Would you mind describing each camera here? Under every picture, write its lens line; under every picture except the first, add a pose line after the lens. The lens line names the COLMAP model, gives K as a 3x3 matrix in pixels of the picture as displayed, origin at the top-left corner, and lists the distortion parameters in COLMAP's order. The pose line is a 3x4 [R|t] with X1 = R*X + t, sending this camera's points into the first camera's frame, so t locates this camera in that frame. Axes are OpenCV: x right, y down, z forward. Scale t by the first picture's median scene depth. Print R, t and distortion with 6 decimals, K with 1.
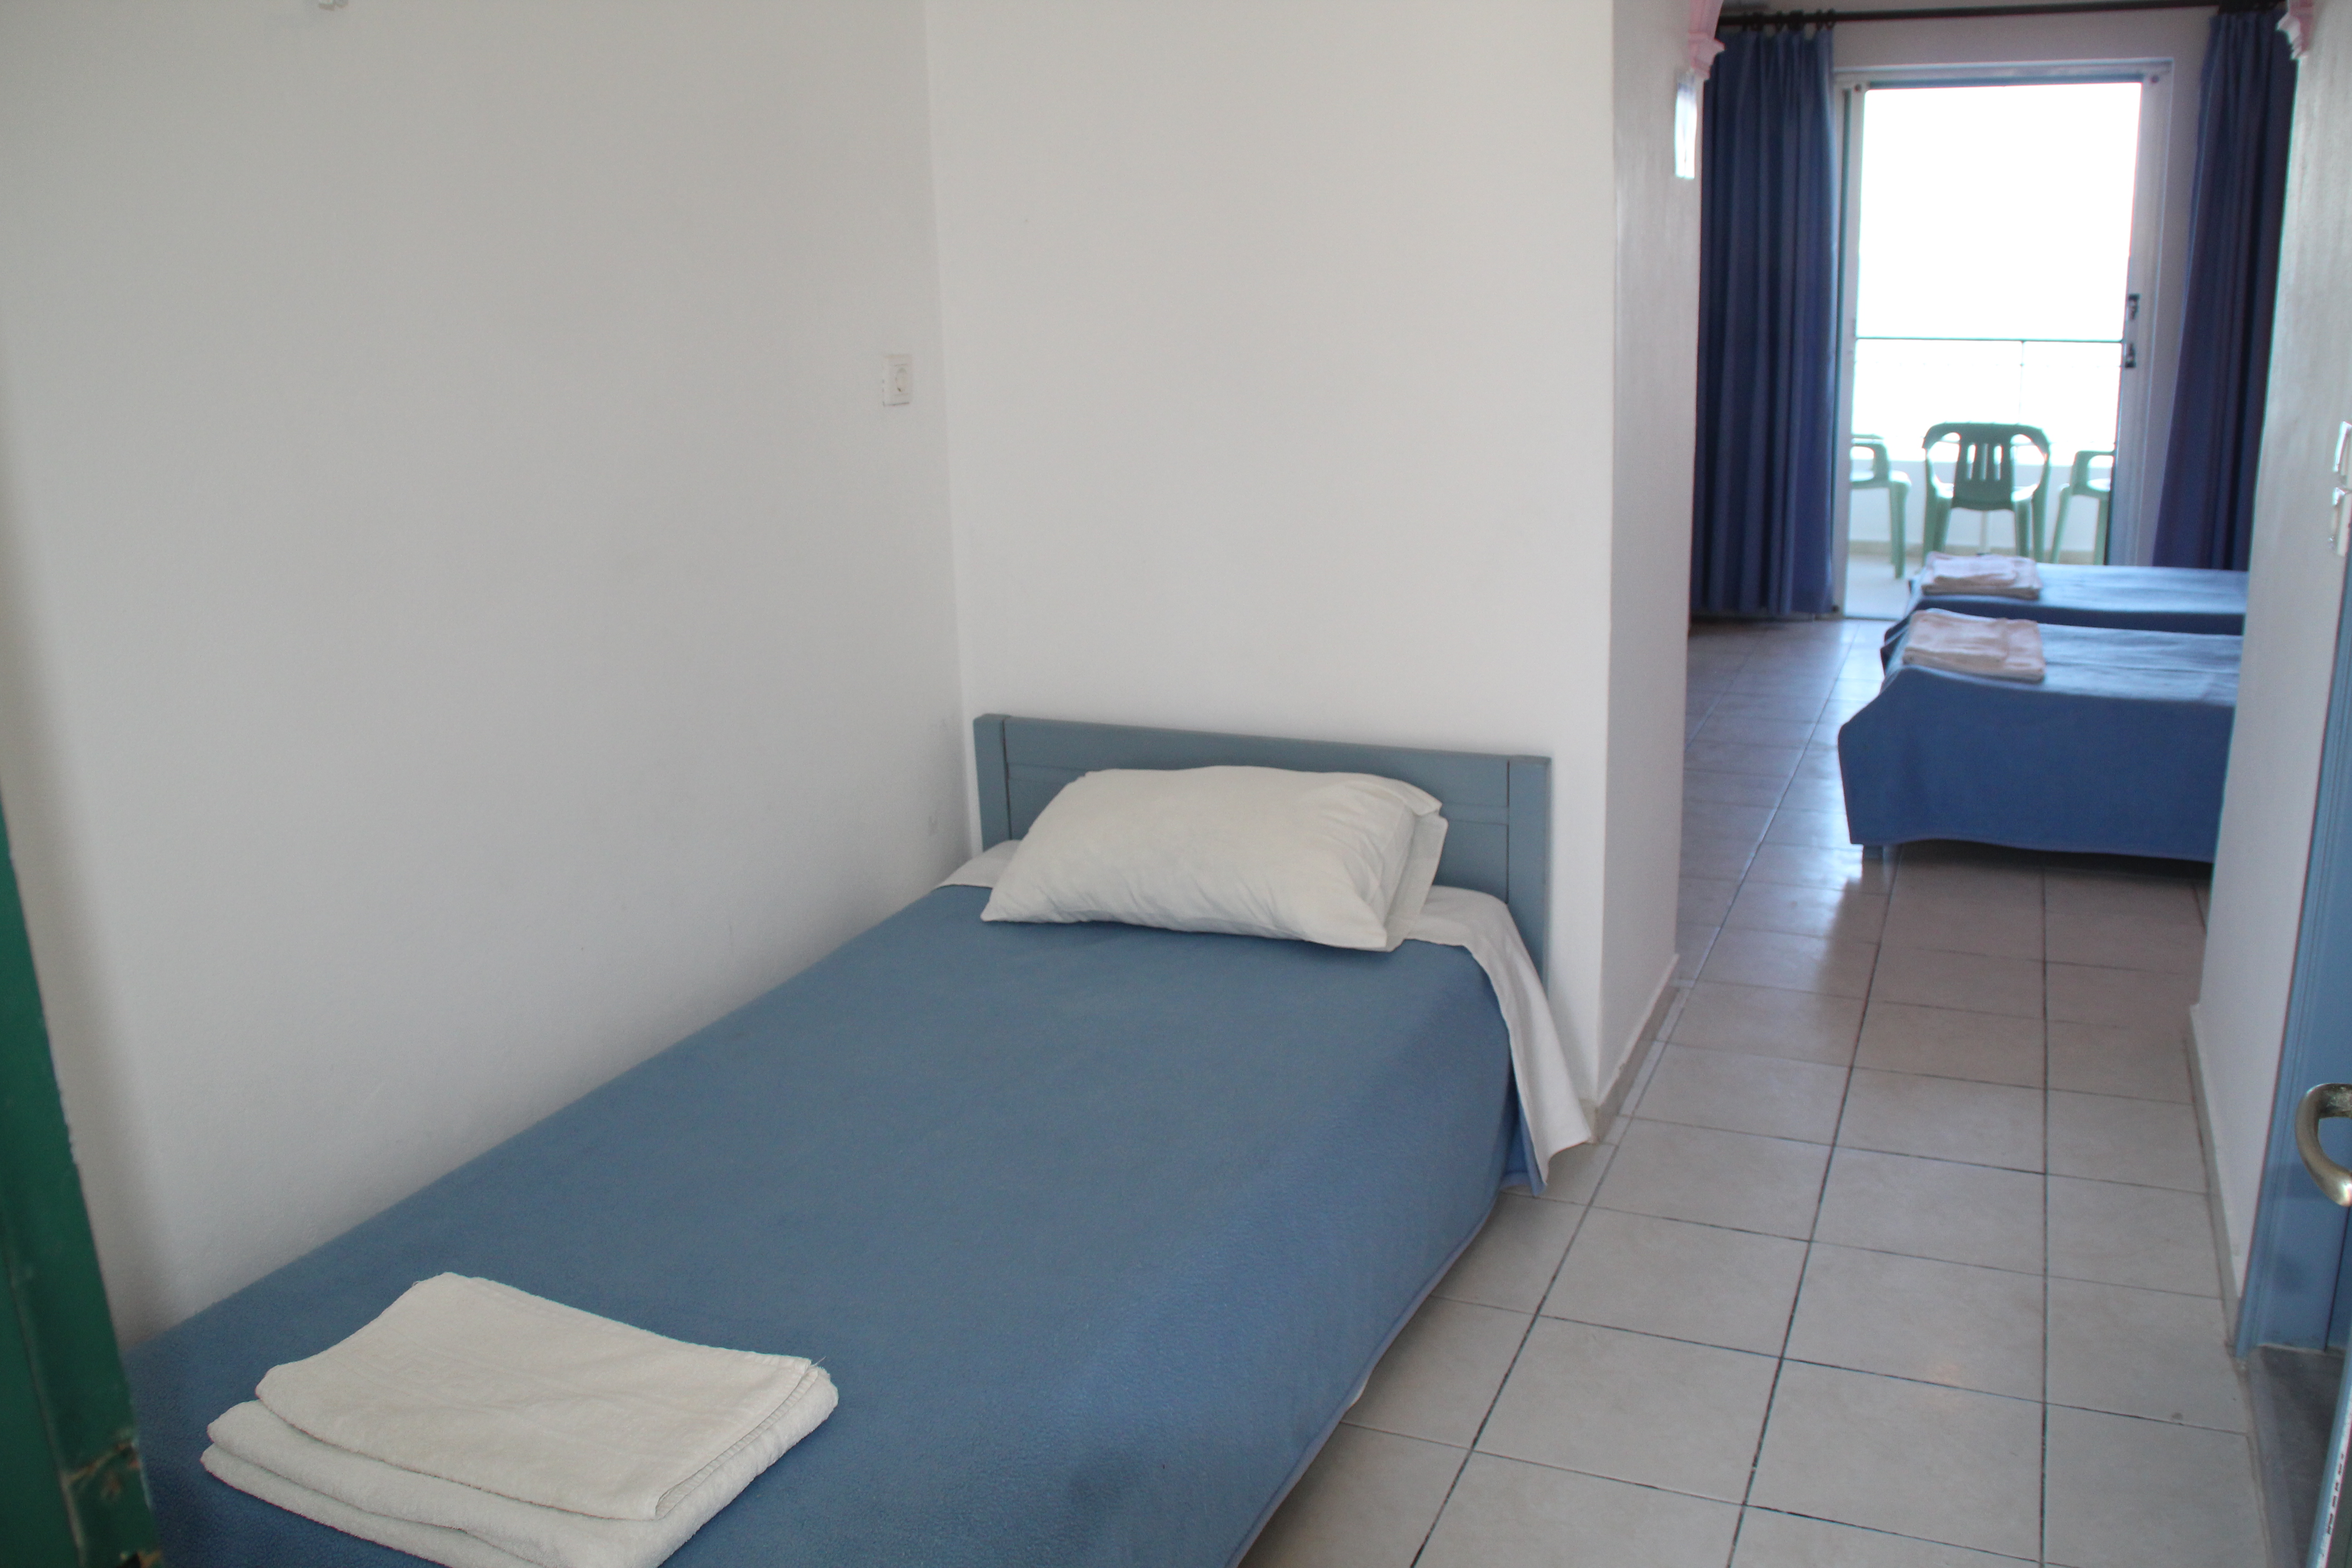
lens RADIAL K [[1934.1, 0, 1181.5], [0, 1934.1, 789.0], [0, 0, 1]] dist [-0.172108, 0.114656]
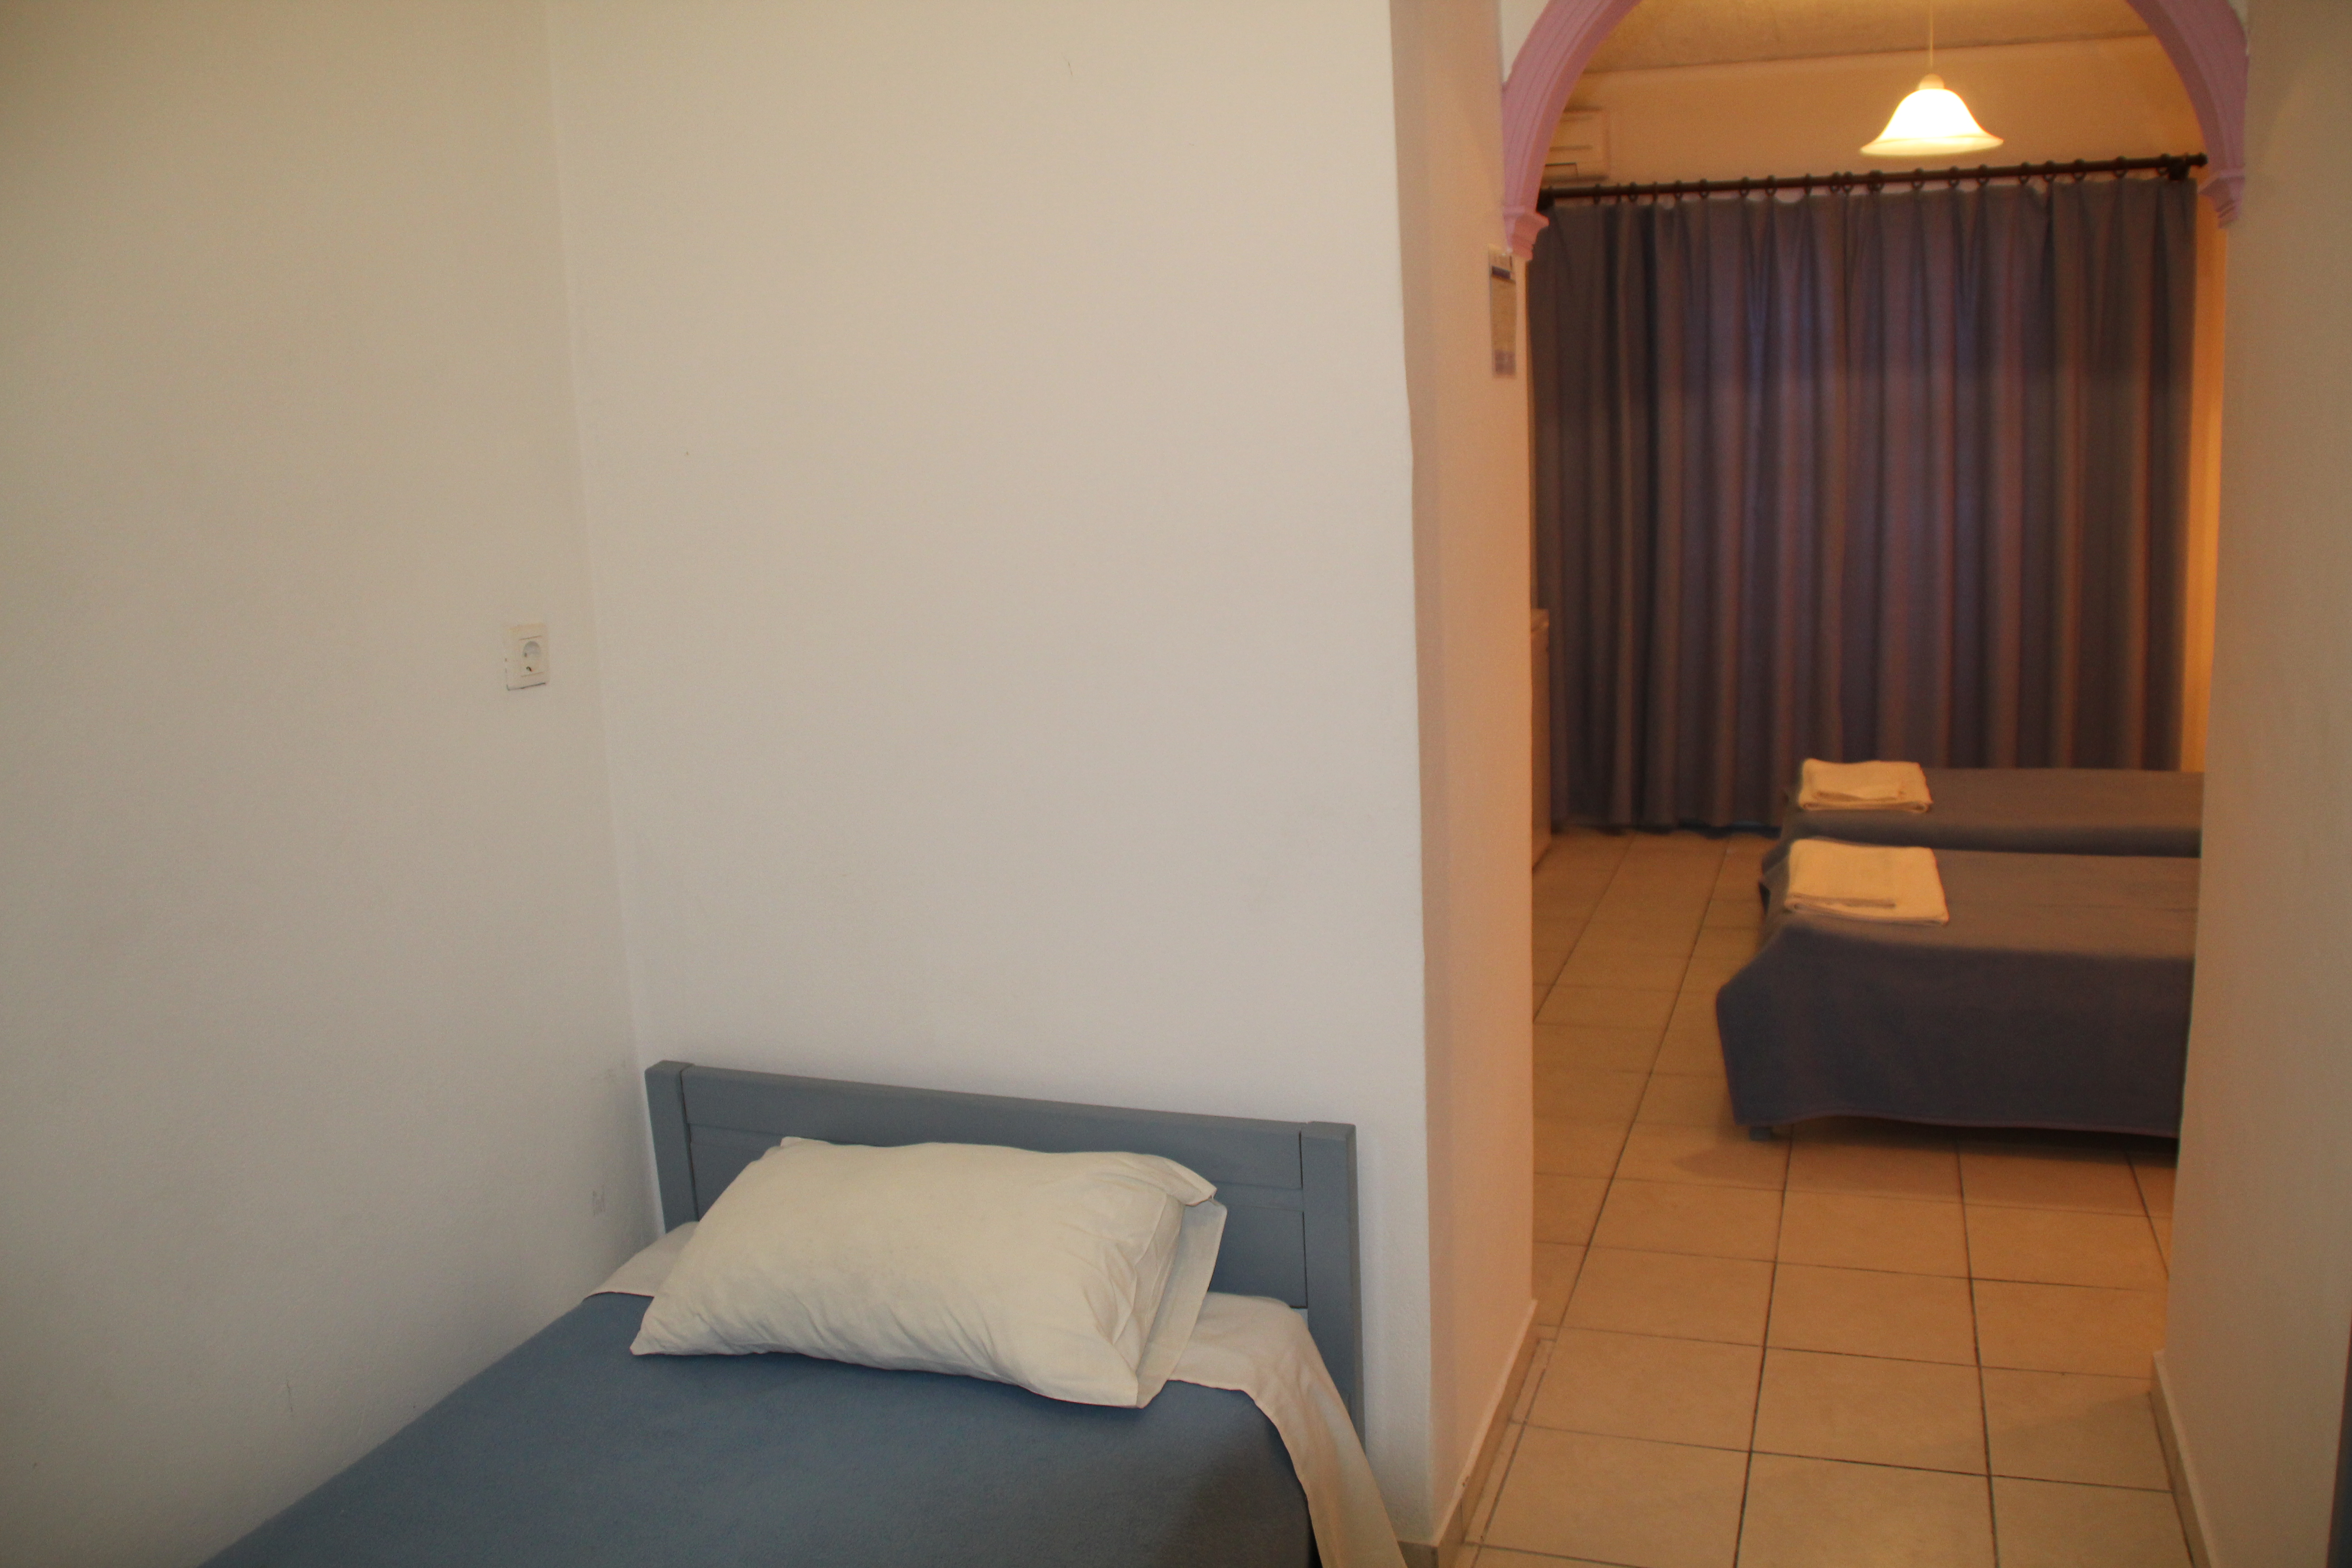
lens RADIAL K [[1923.7, 0, 1184.6], [0, 1923.7, 785.1], [0, 0, 1]] dist [-0.174736, 0.114362]
pose [[0.997637, -0.025255, 0.063900, 0.073695], [0.030847, 0.995635, -0.088090, -0.083626], [-0.061396, 0.089853, 0.994061, 0.210558]]
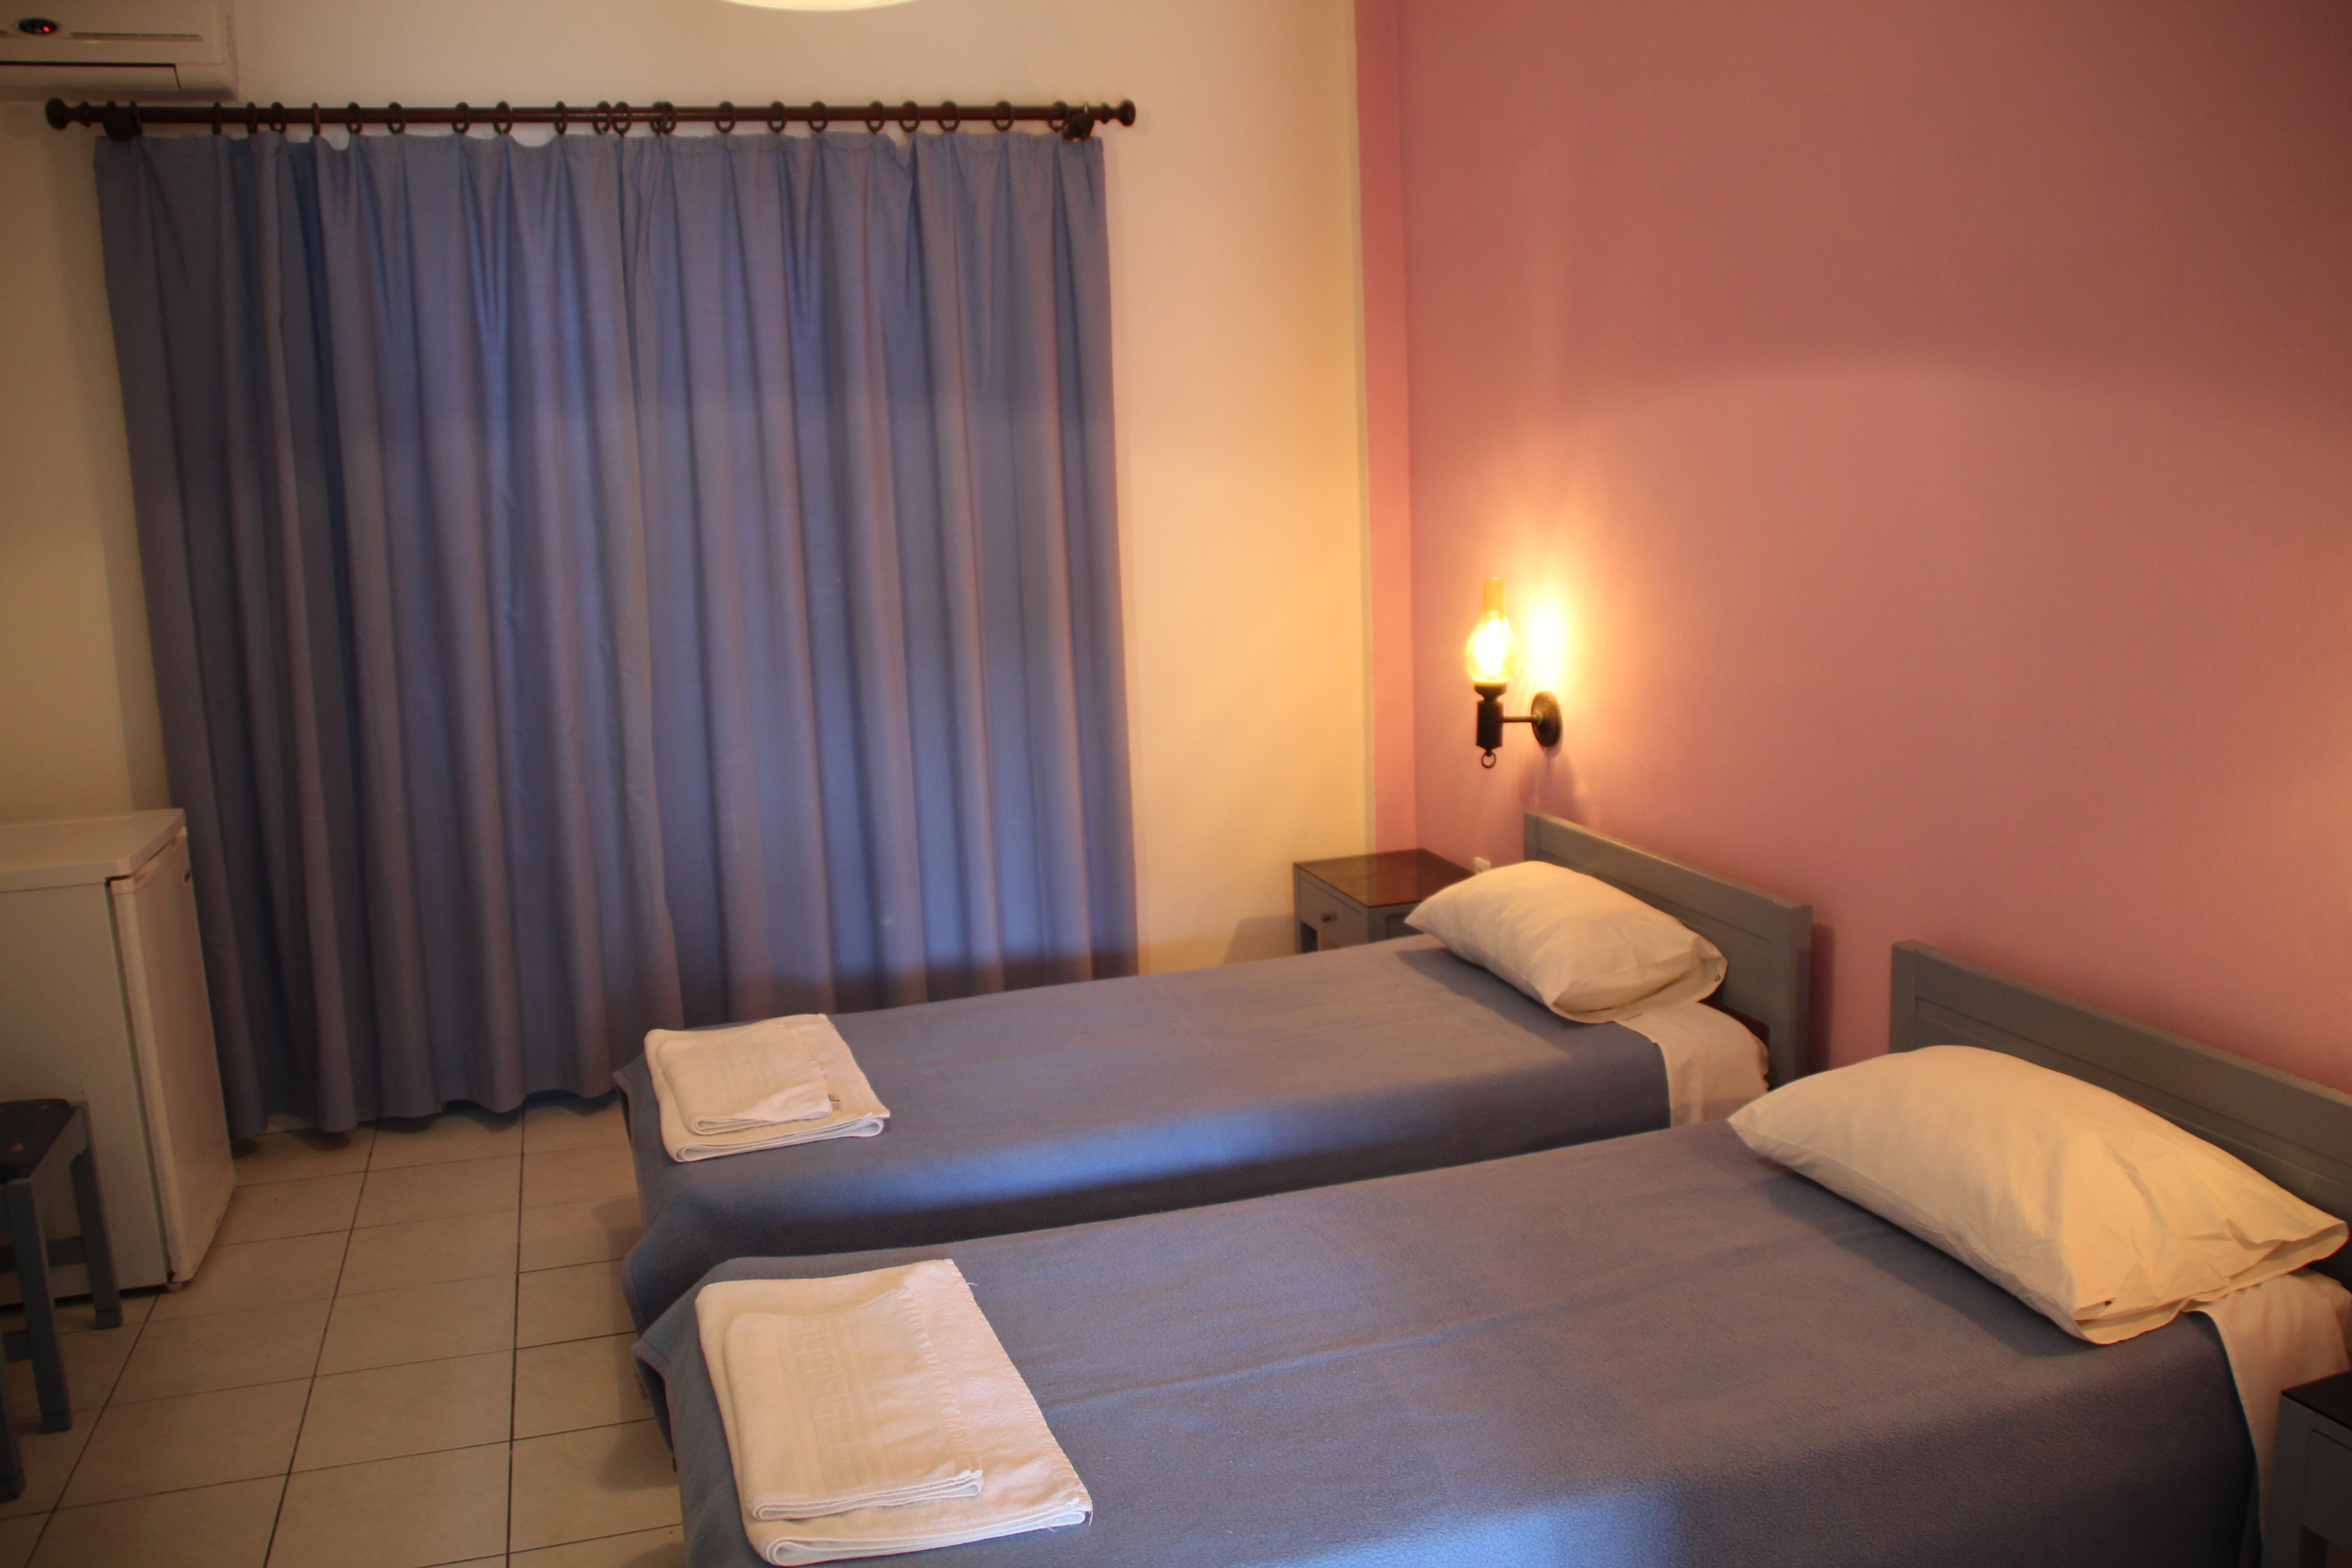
lens RADIAL K [[1923.7, 0, 1184.6], [0, 1923.7, 785.1], [0, 0, 1]] dist [-0.174736, 0.114362]
pose [[0.747686, -0.115744, 0.653888, 0.311544], [0.187315, 0.981466, -0.040457, -0.291506], [-0.637086, 0.152733, 0.755509, 0.917888]]
